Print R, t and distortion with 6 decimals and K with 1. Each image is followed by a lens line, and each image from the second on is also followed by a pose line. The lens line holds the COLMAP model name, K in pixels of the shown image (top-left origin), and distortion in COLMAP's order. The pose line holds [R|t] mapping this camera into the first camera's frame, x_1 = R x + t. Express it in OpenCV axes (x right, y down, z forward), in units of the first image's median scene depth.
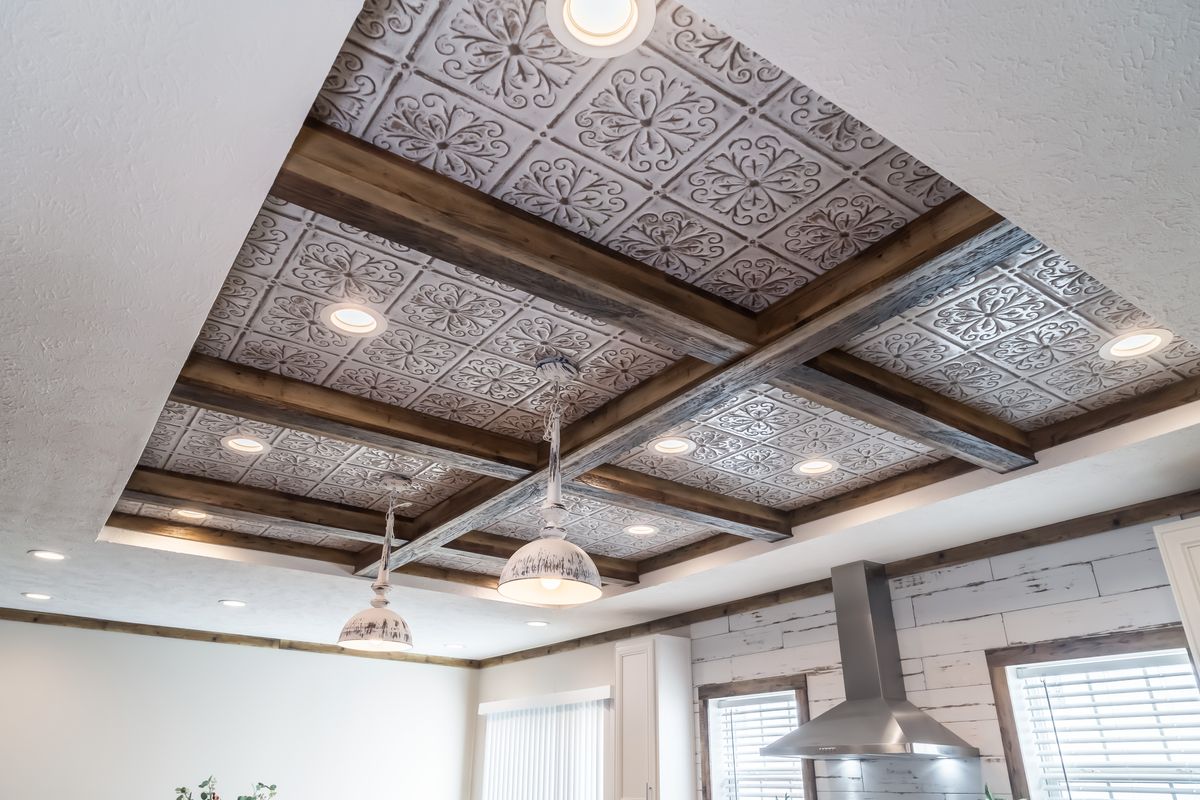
lens RADIAL K [[797.5, 0, 572.6], [0, 797.5, 414.4], [0, 0, 1]] dist [-0.003696, 0.000448]
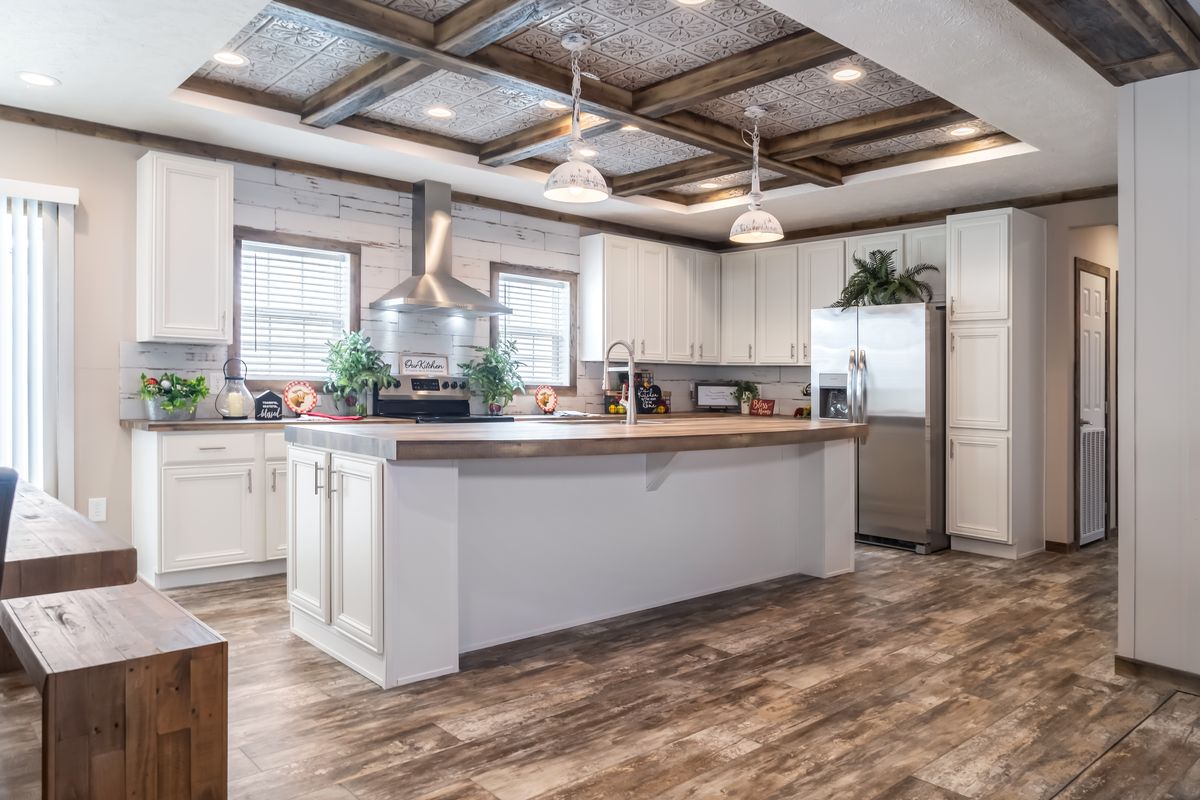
lens RADIAL K [[818.3, 0, 590.7], [0, 818.3, 406.4], [0, 0, 1]] dist [-0.014778, -0.001111]
pose [[-0.123889, -0.041861, 0.991413, -1.147058], [-0.441290, 0.897199, -0.017262, 0.463477], [-0.888772, -0.439639, -0.129626, 0.816005]]
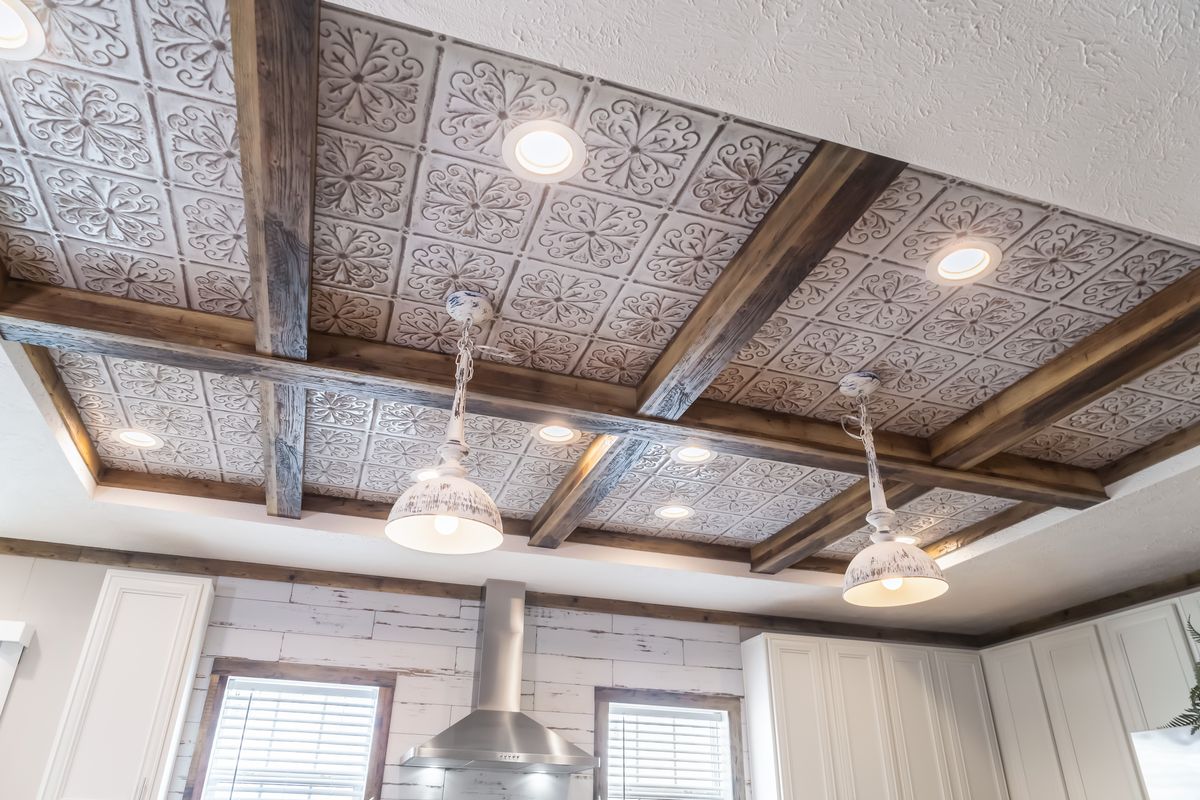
lens RADIAL K [[818.3, 0, 590.7], [0, 818.3, 406.4], [0, 0, 1]] dist [-0.014778, -0.001111]
pose [[0.275322, 0.446209, 0.851525, -0.658107], [-0.419650, 0.852694, -0.311137, 0.292249], [-0.864923, -0.271679, 0.422017, 0.544088]]
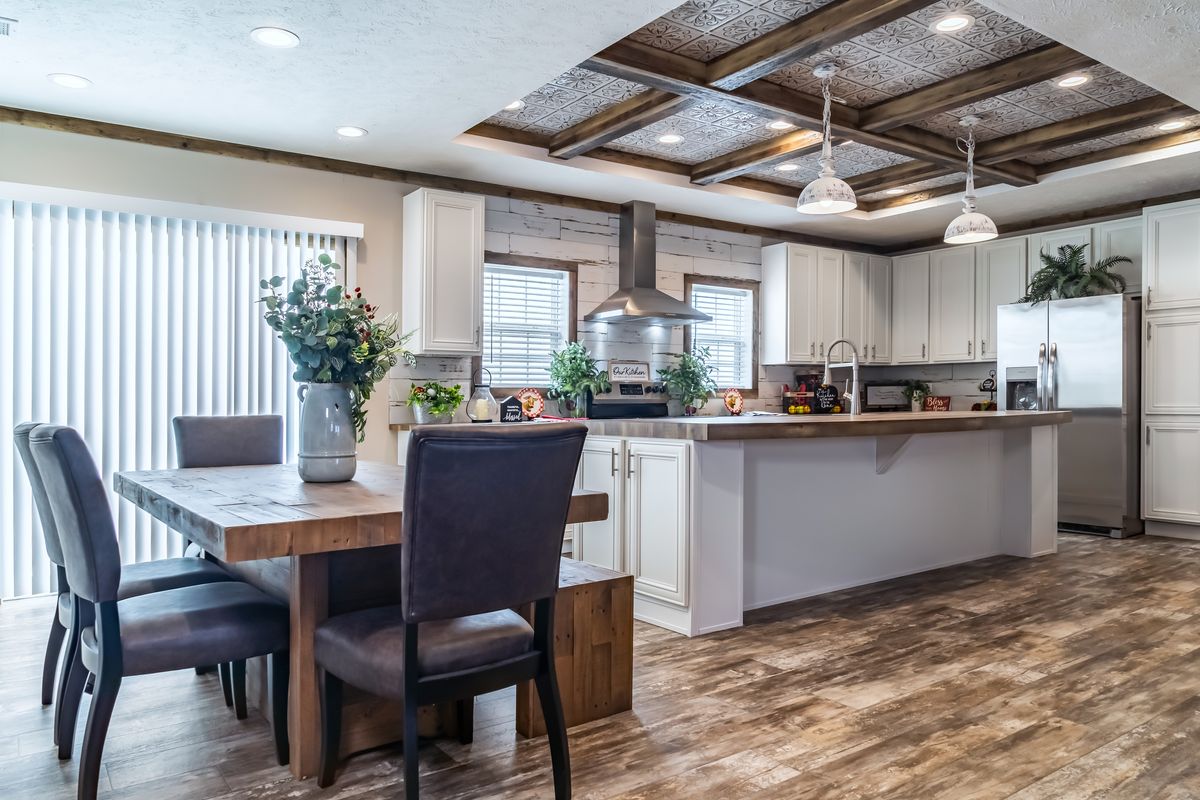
lens RADIAL K [[832.1, 0, 594.4], [0, 832.1, 438.7], [0, 0, 1]] dist [-0.001583, 0.002184]
pose [[-0.024606, -0.056122, 0.998121, -1.287957], [-0.416406, 0.908263, 0.040804, 0.591156], [-0.908846, -0.414619, -0.045719, 1.016042]]
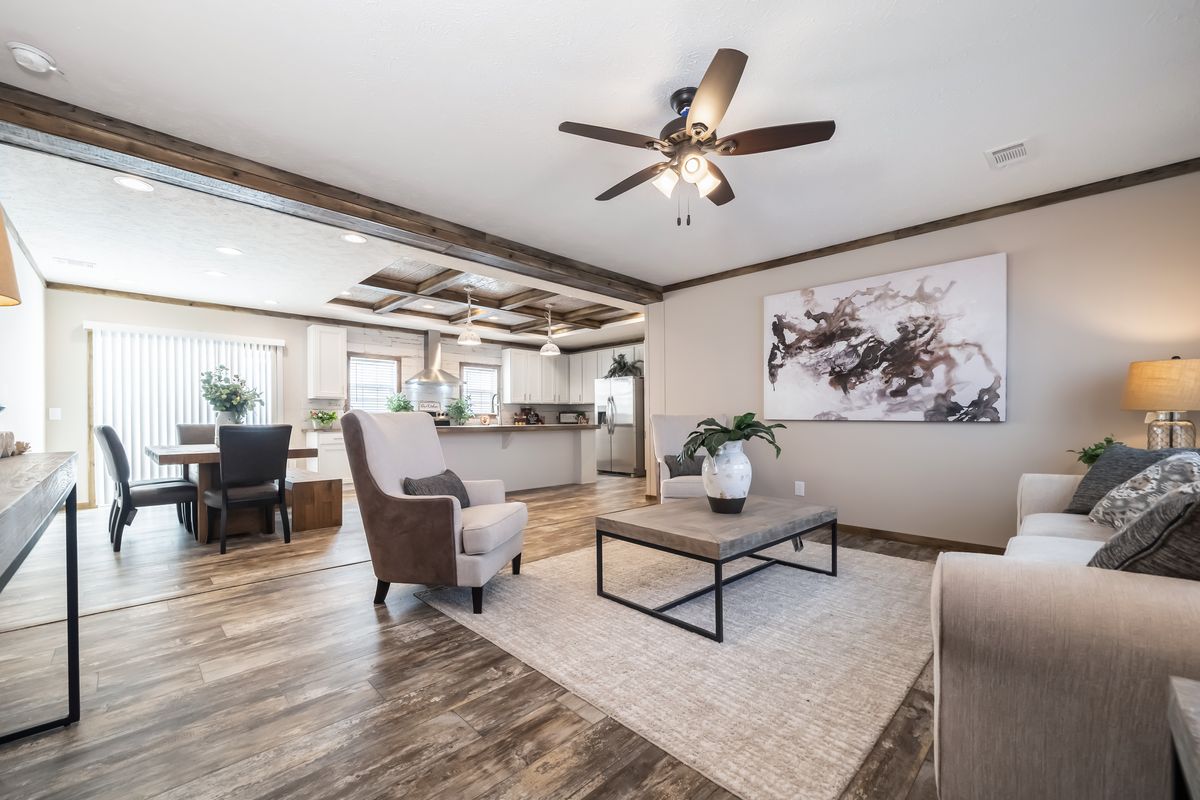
lens RADIAL K [[482.7, 0, 585.1], [0, 482.7, 418.8], [0, 0, 1]] dist [0.000959, 0.000061]
pose [[-0.156260, -0.007521, 0.987687, -1.807459], [-0.417824, 0.906597, -0.059200, 0.395892], [-0.894989, -0.421930, -0.144808, 0.603183]]
